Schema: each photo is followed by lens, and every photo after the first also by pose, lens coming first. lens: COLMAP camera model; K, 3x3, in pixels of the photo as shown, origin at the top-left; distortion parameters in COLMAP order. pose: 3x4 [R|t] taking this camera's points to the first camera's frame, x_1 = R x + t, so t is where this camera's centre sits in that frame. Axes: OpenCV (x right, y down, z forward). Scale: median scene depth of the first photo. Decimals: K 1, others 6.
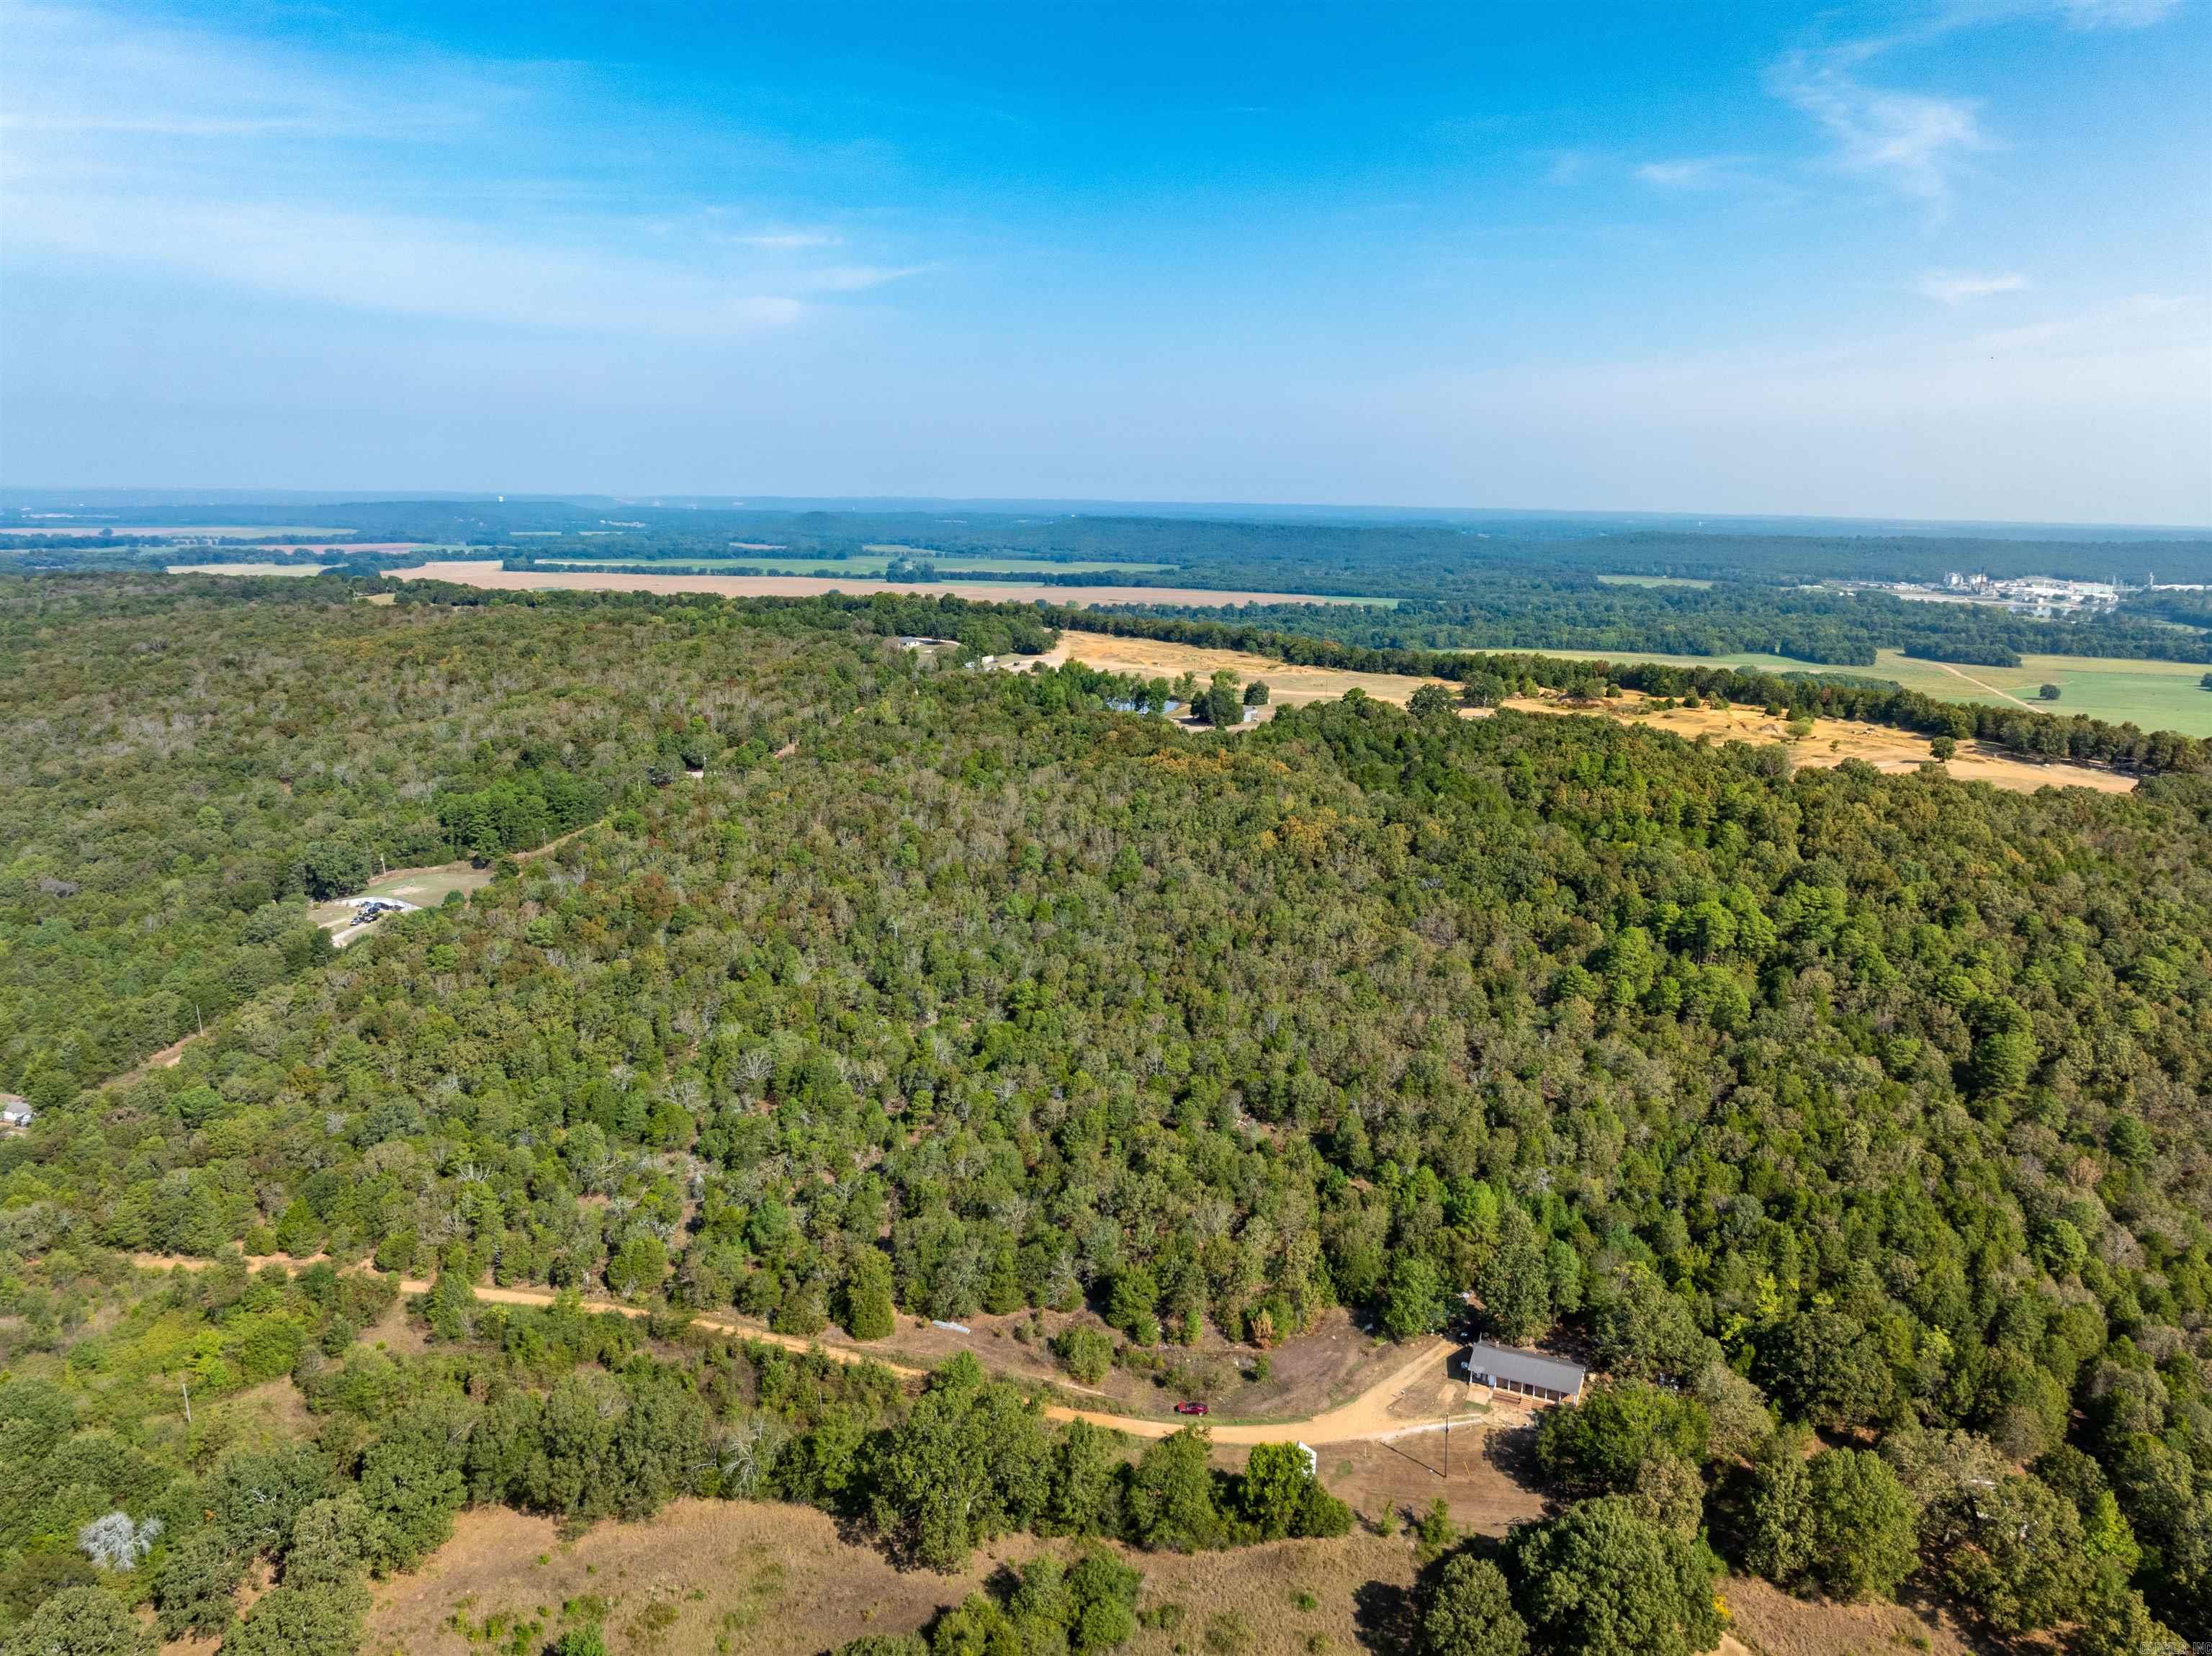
lens RADIAL K [[1568.7, 0, 1106.0], [0, 1568.7, 828.0], [0, 0, 1]] dist [-0.037413, 0.027959]
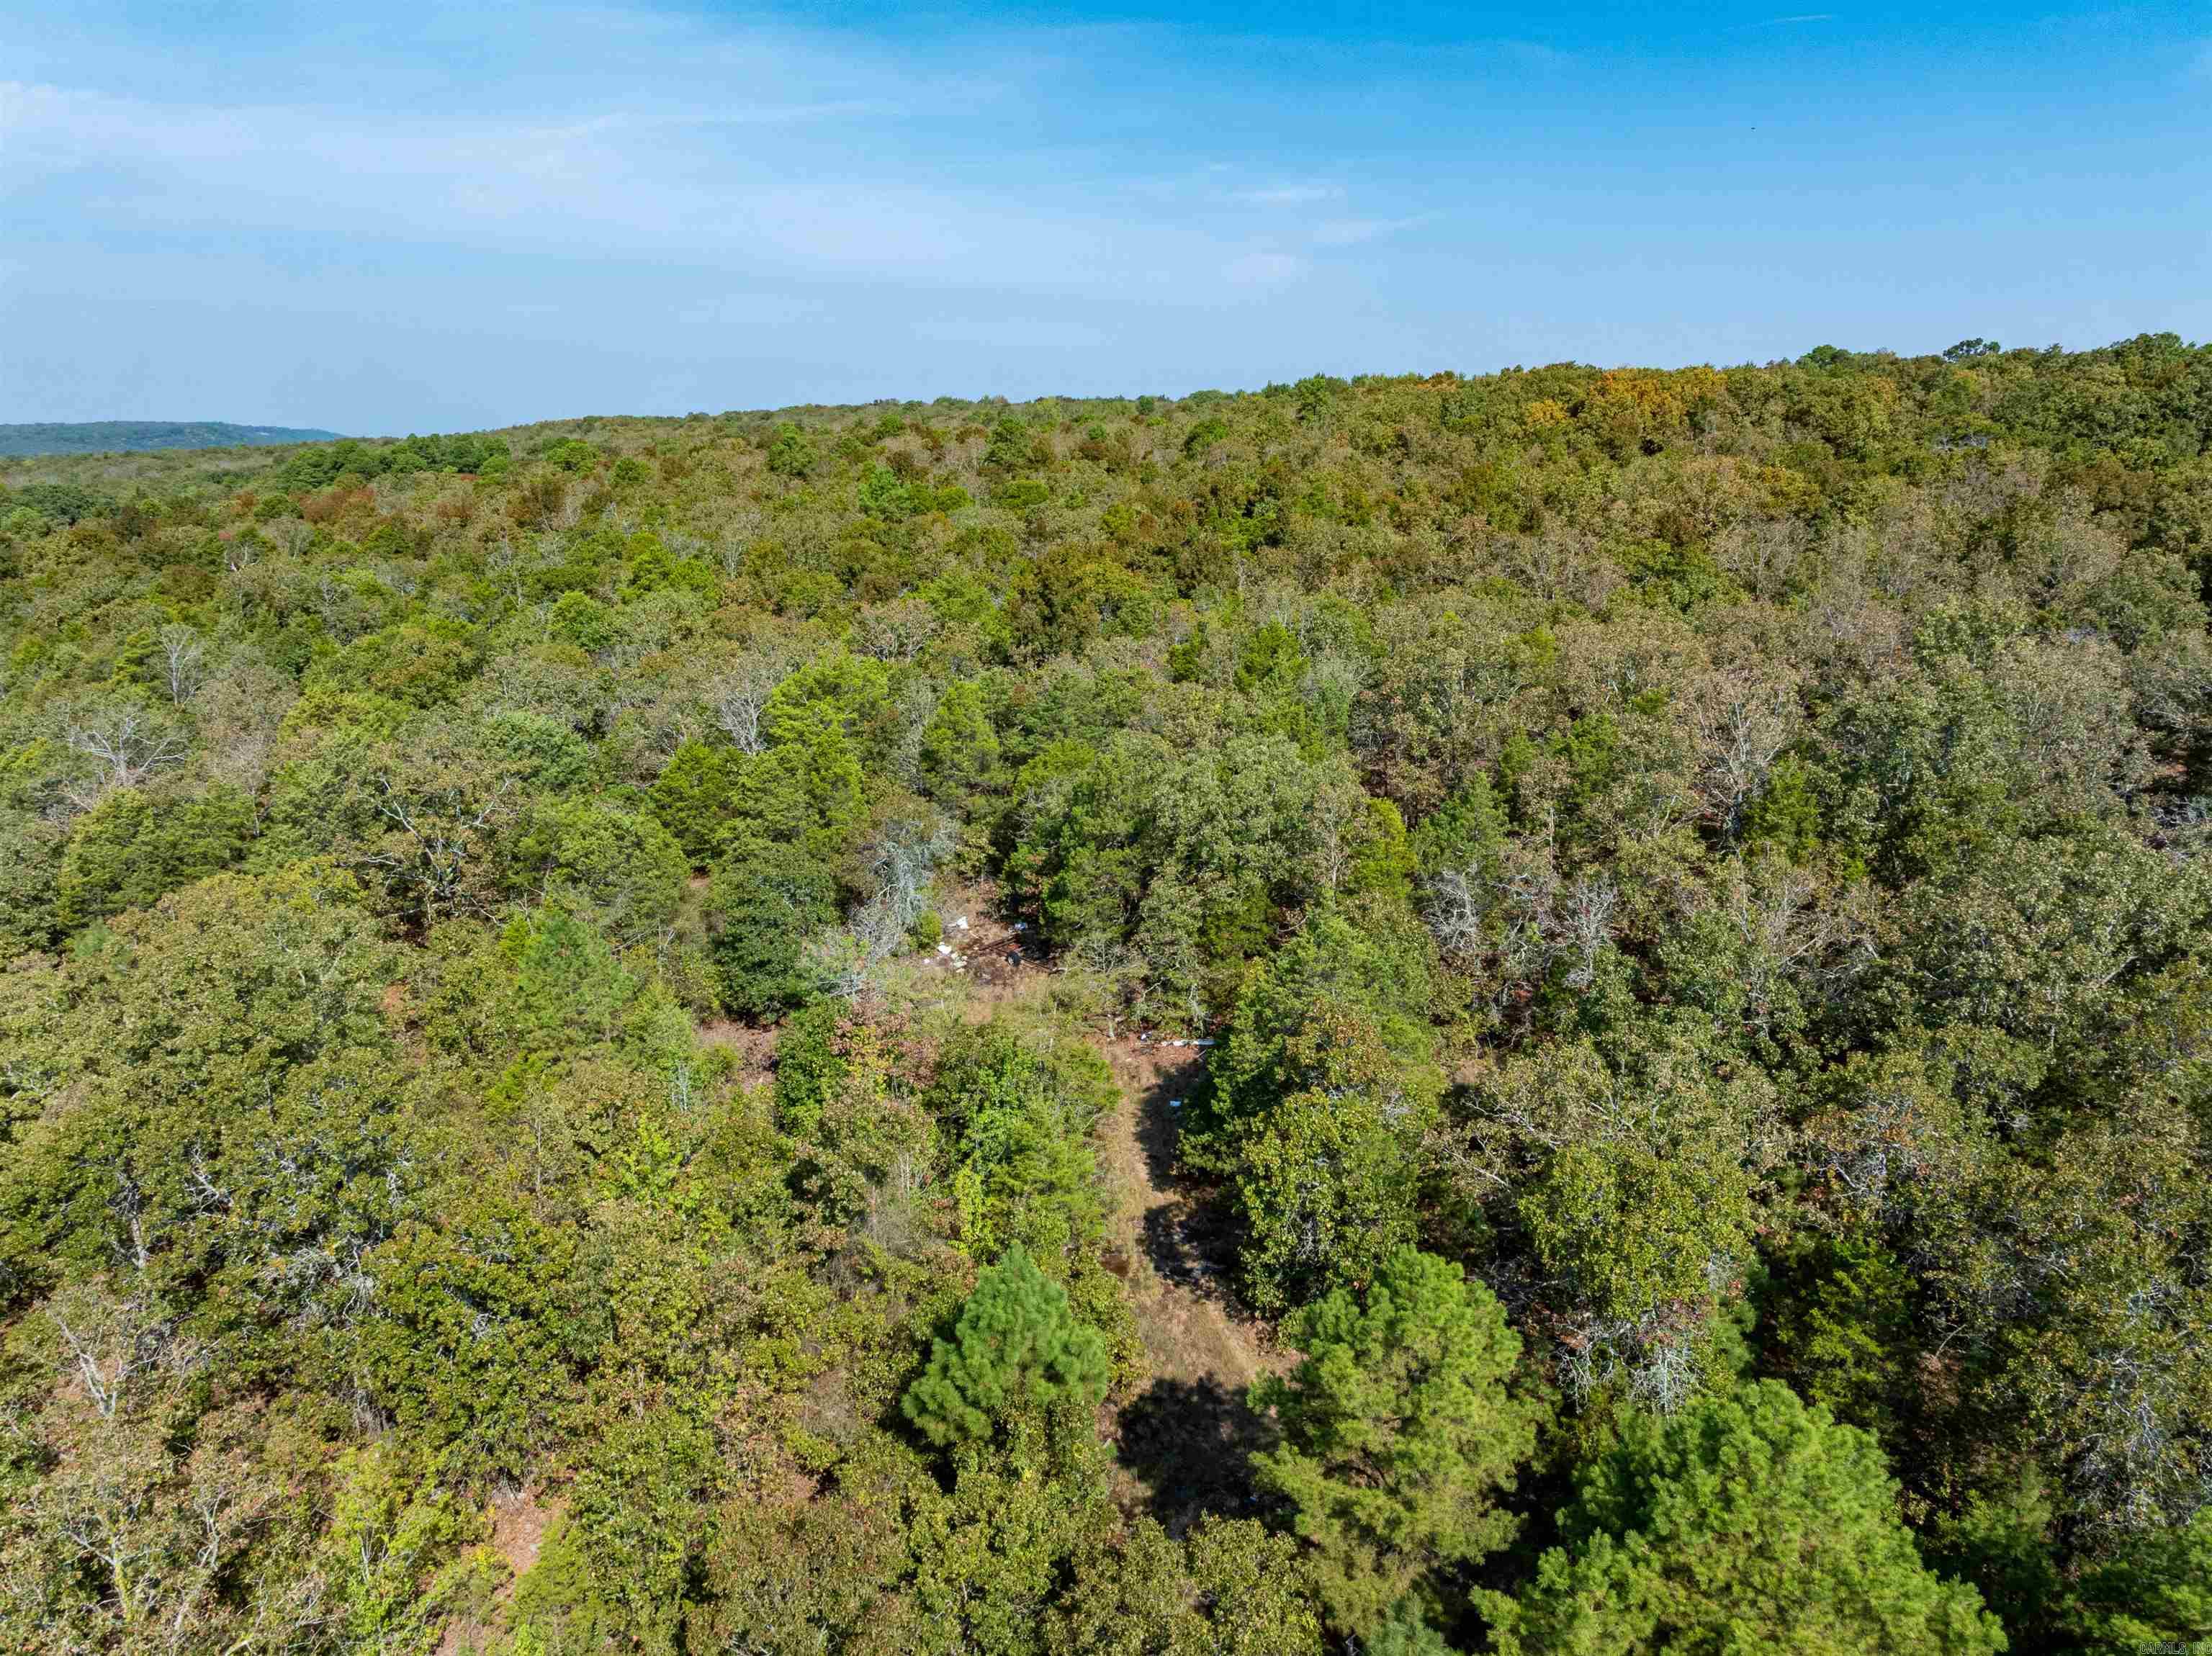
lens RADIAL K [[1568.7, 0, 1106.0], [0, 1568.7, 828.0], [0, 0, 1]] dist [-0.037413, 0.027959]
pose [[0.956658, 0.066501, -0.283518, 0.157569], [-0.059141, 0.997655, 0.034448, 0.152084], [0.285144, -0.016188, 0.958348, 0.749325]]
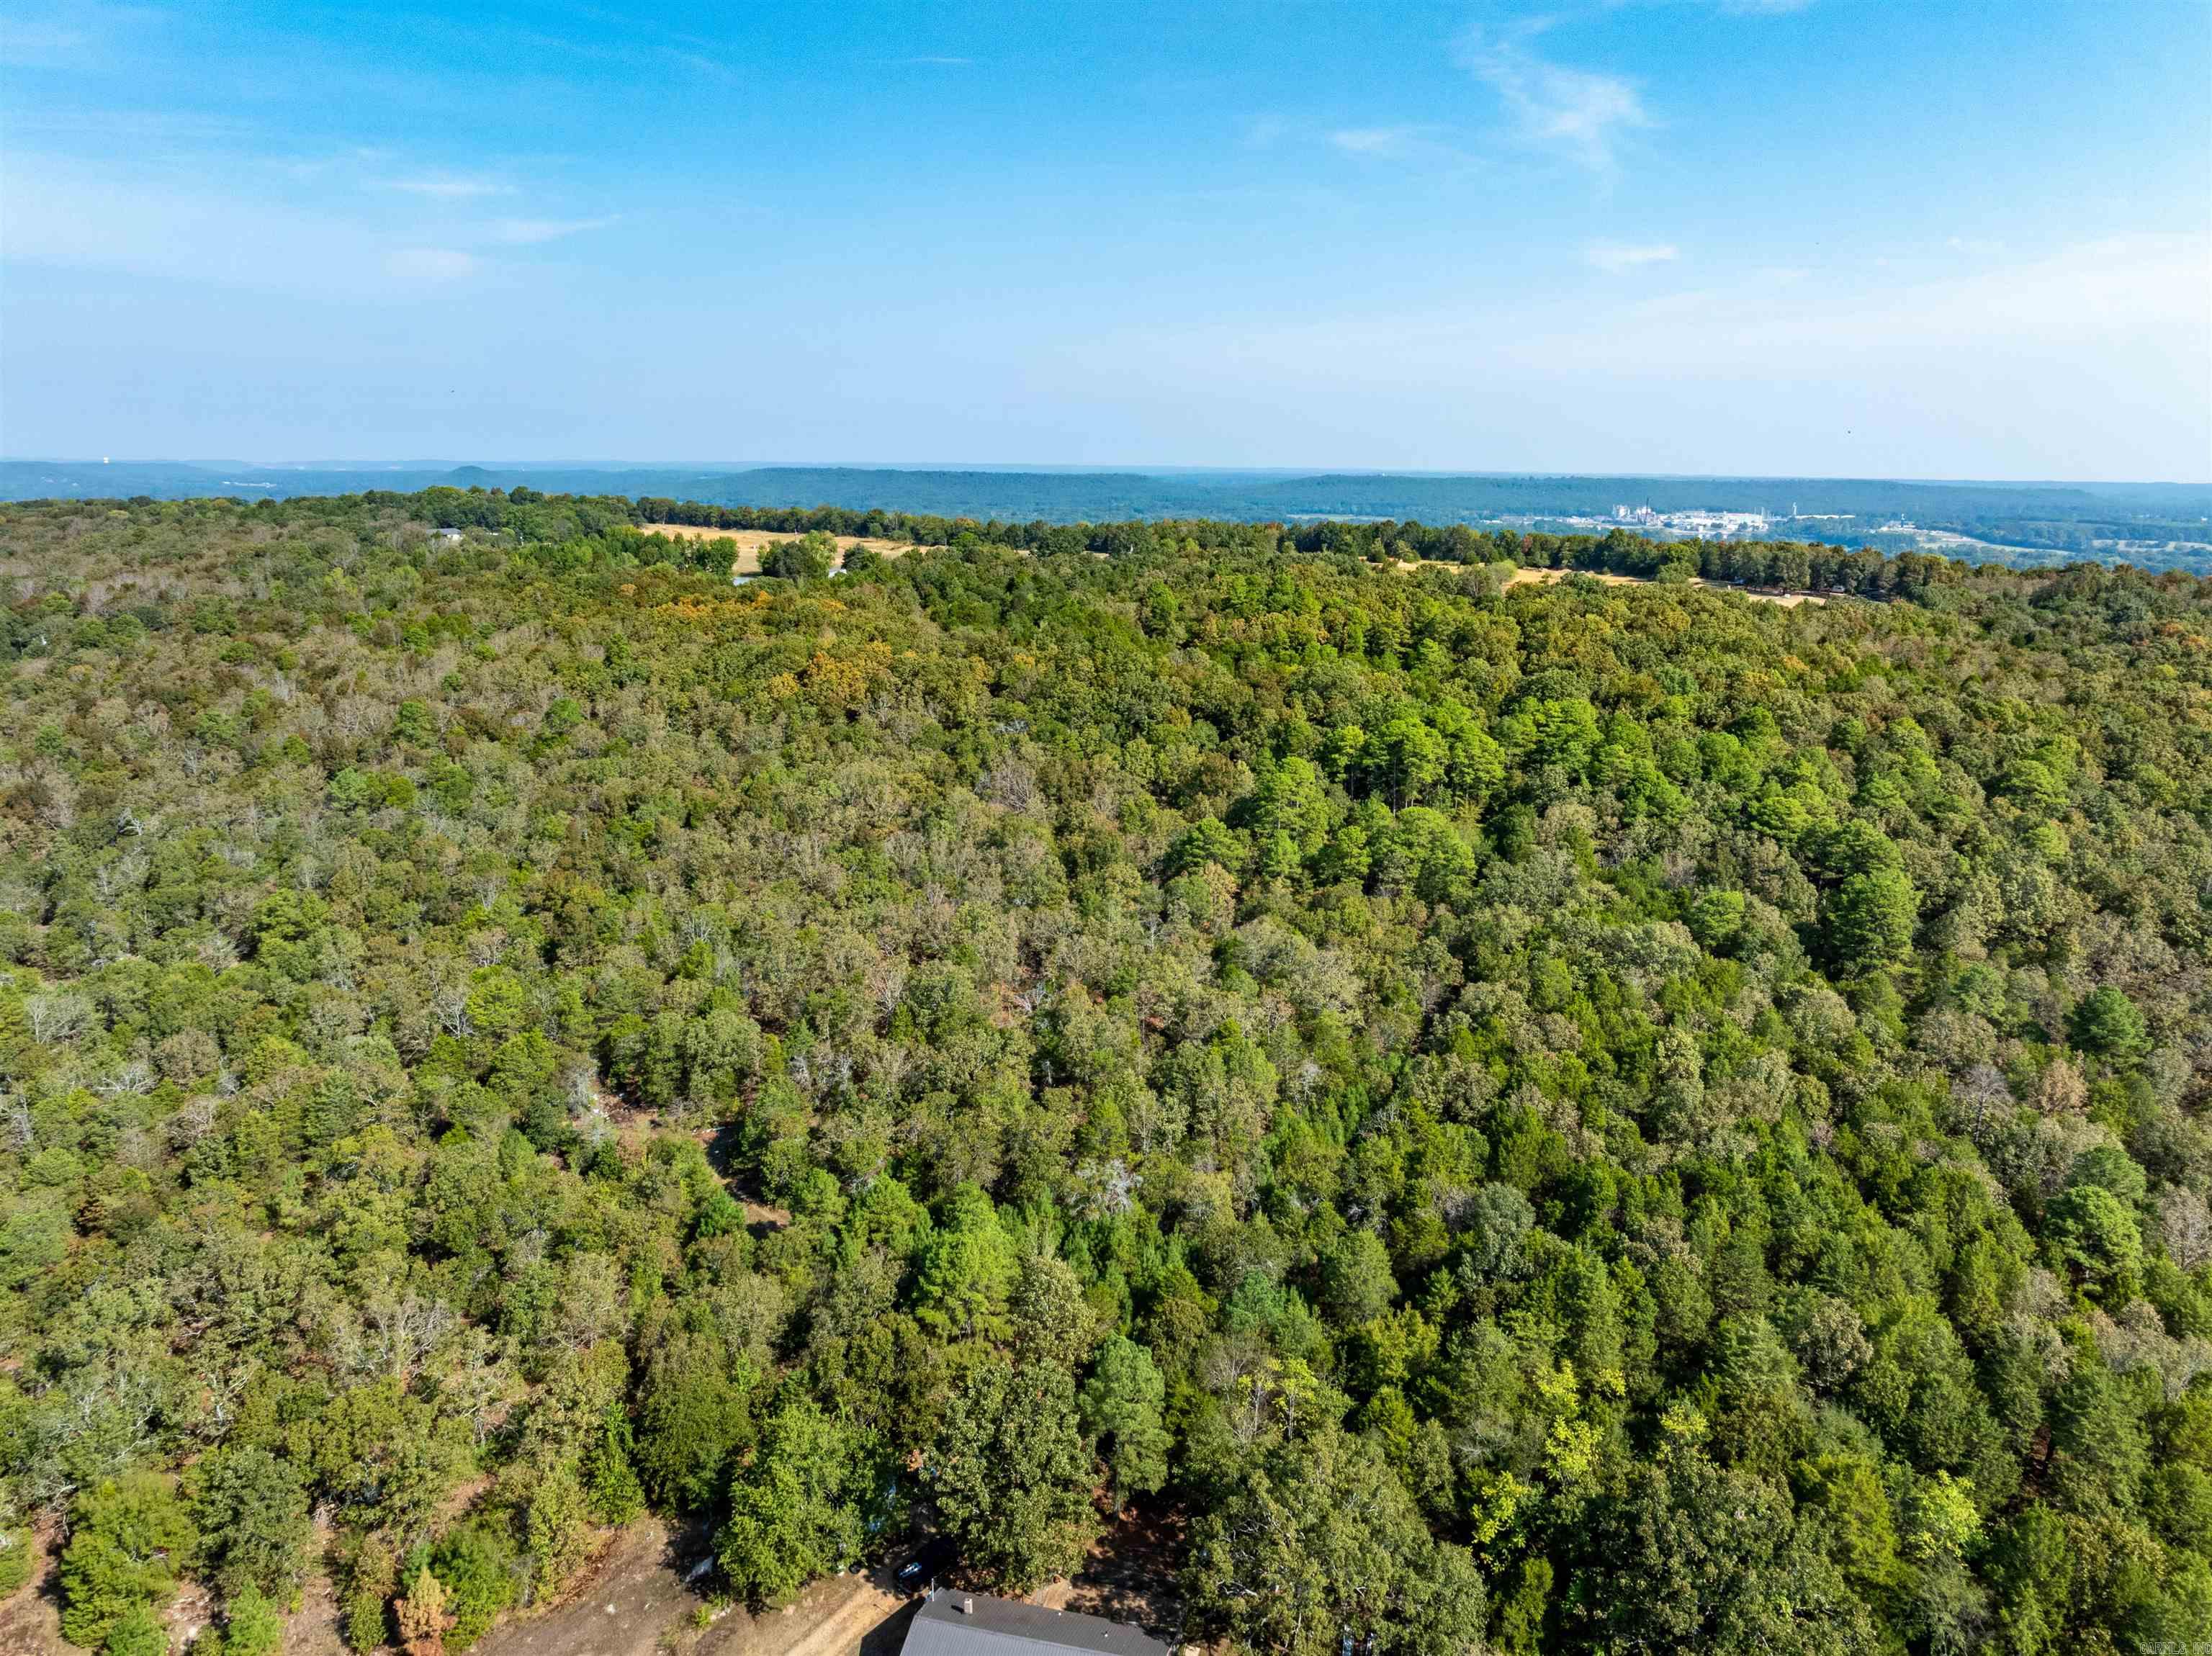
lens RADIAL K [[1568.7, 0, 1106.0], [0, 1568.7, 828.0], [0, 0, 1]] dist [-0.037413, 0.027959]
pose [[0.982758, -0.048744, 0.178356, 0.156895], [0.044972, 0.998672, 0.025132, 0.079039], [-0.179344, -0.016678, 0.983645, 0.411365]]
